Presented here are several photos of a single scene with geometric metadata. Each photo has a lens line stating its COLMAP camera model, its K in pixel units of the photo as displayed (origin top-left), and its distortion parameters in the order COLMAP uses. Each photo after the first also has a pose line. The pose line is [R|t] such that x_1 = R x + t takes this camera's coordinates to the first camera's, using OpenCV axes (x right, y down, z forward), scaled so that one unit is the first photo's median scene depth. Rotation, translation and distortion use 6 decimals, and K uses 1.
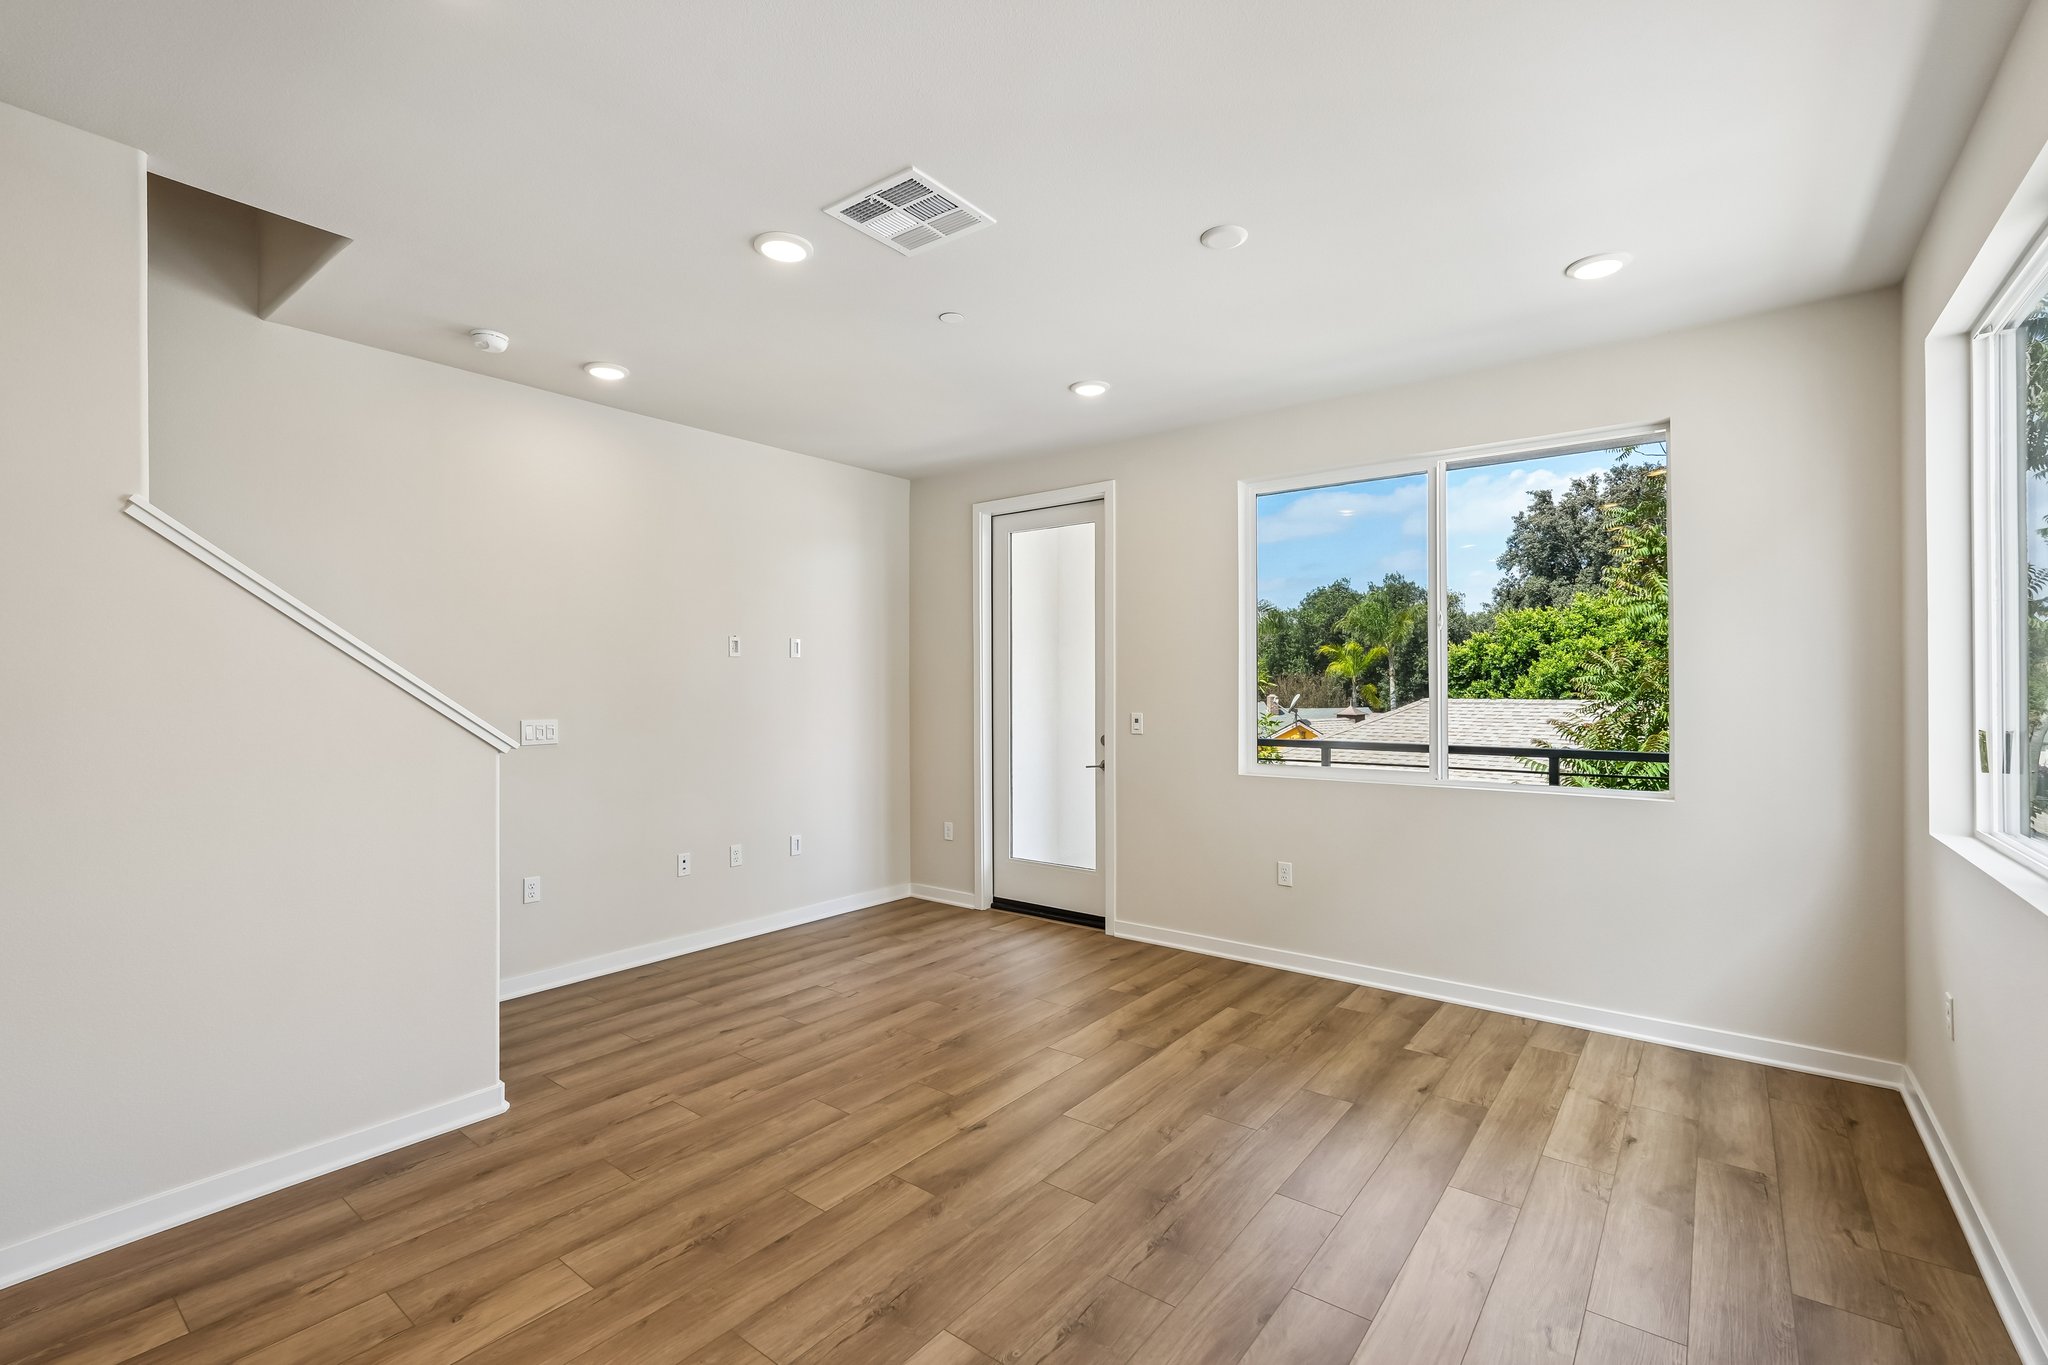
lens RADIAL K [[904.9, 0, 1033.8], [0, 904.9, 690.5], [0, 0, 1]] dist [-0.007806, 0.001174]
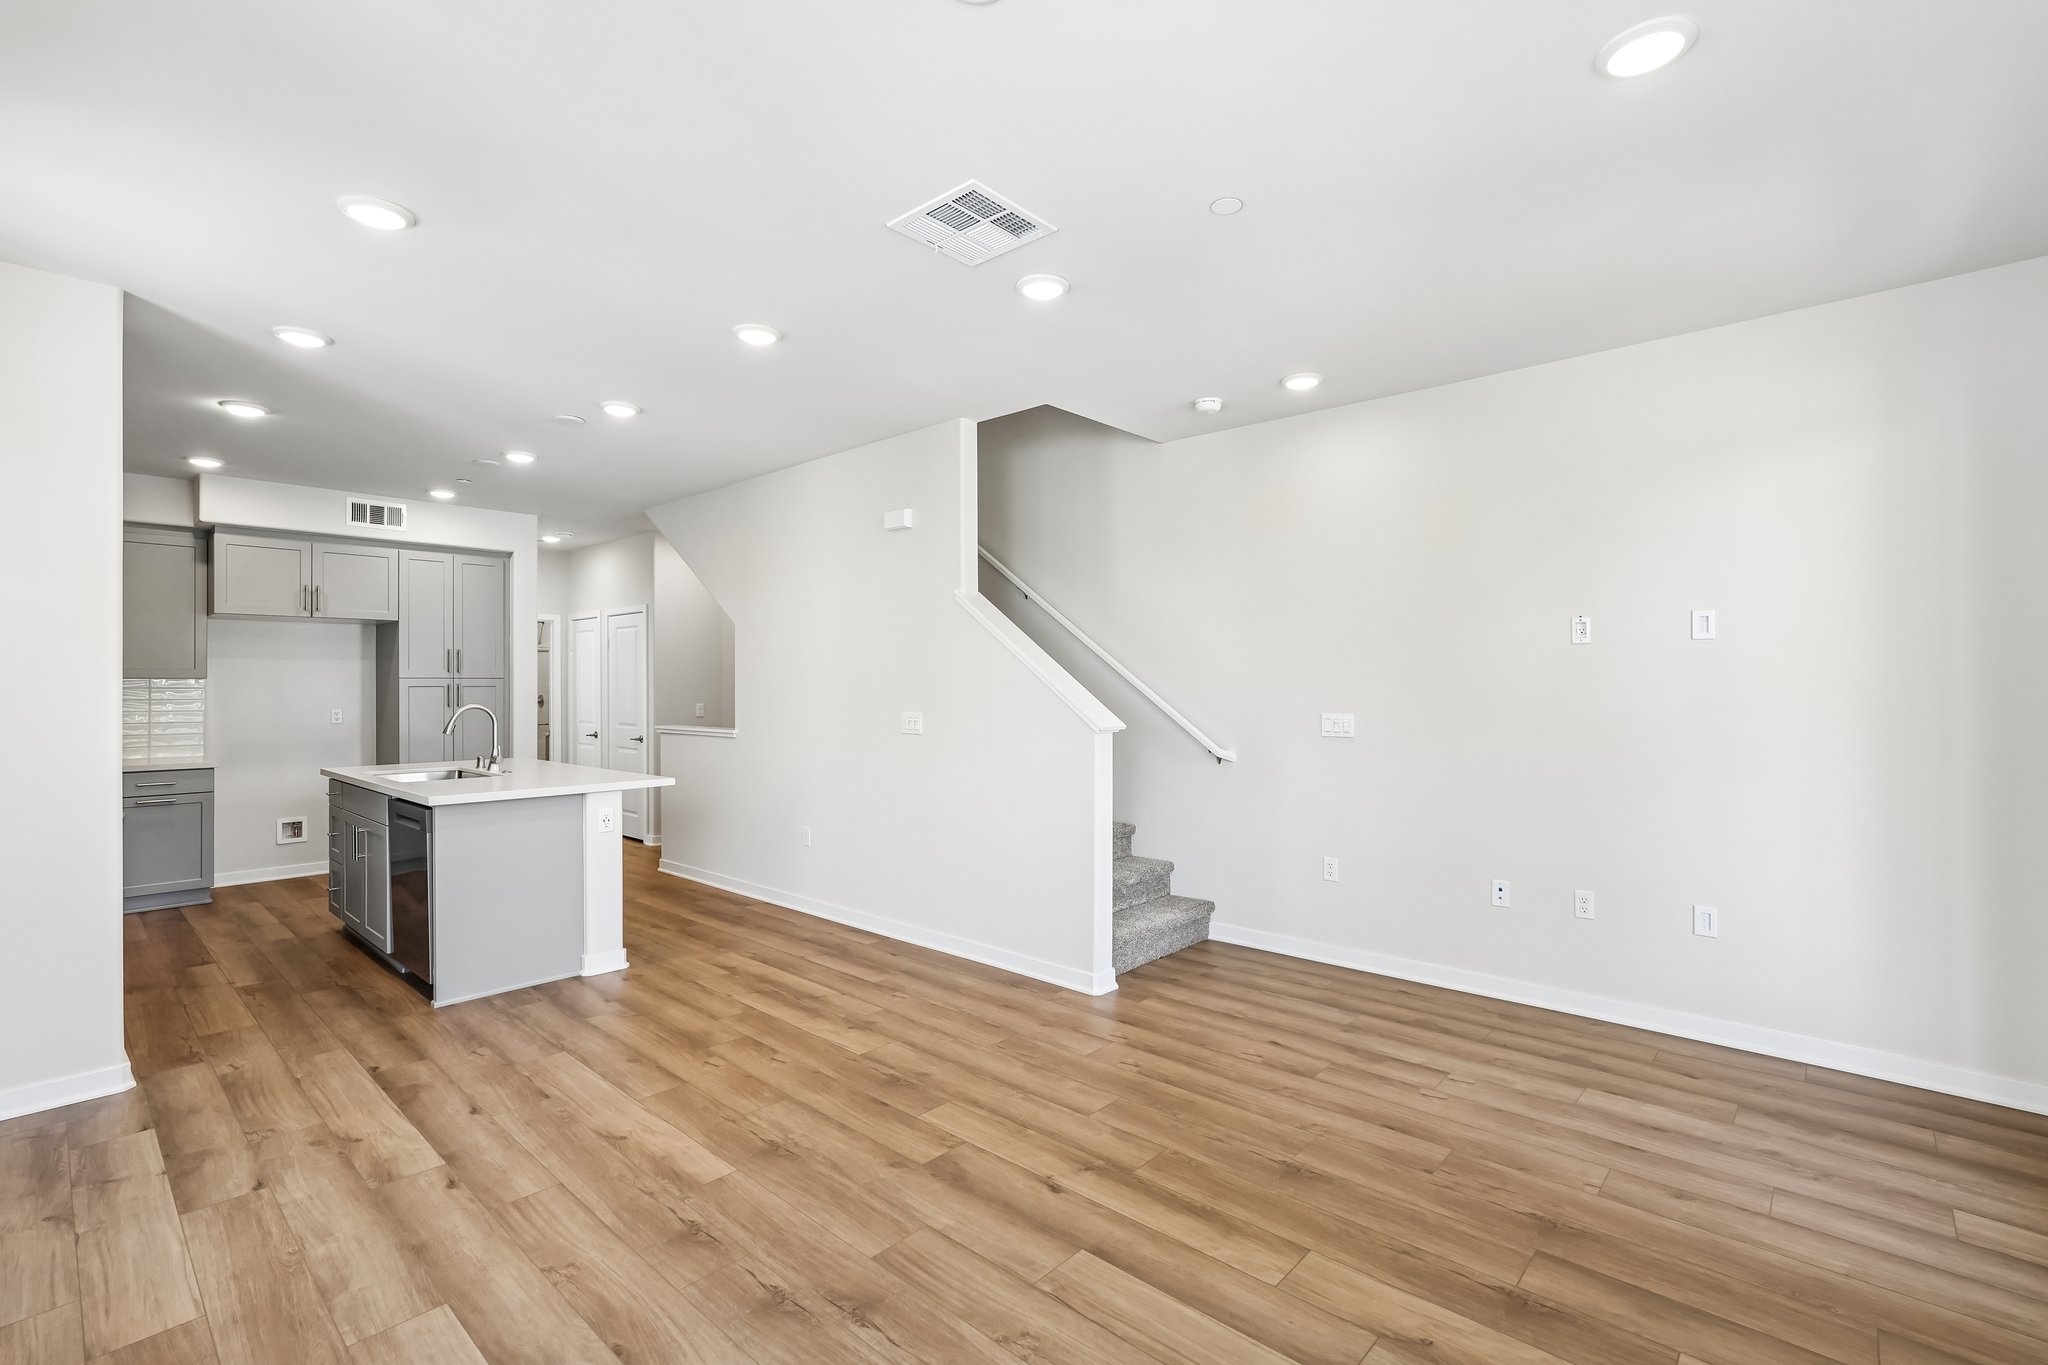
lens RADIAL K [[904.9, 0, 1033.8], [0, 904.9, 690.5], [0, 0, 1]] dist [-0.007806, 0.001174]
pose [[-0.078924, 0.006498, -0.996859, 0.697152], [0.000078, 0.999979, 0.006512, -0.002844], [0.996881, 0.000436, -0.078923, 0.906237]]
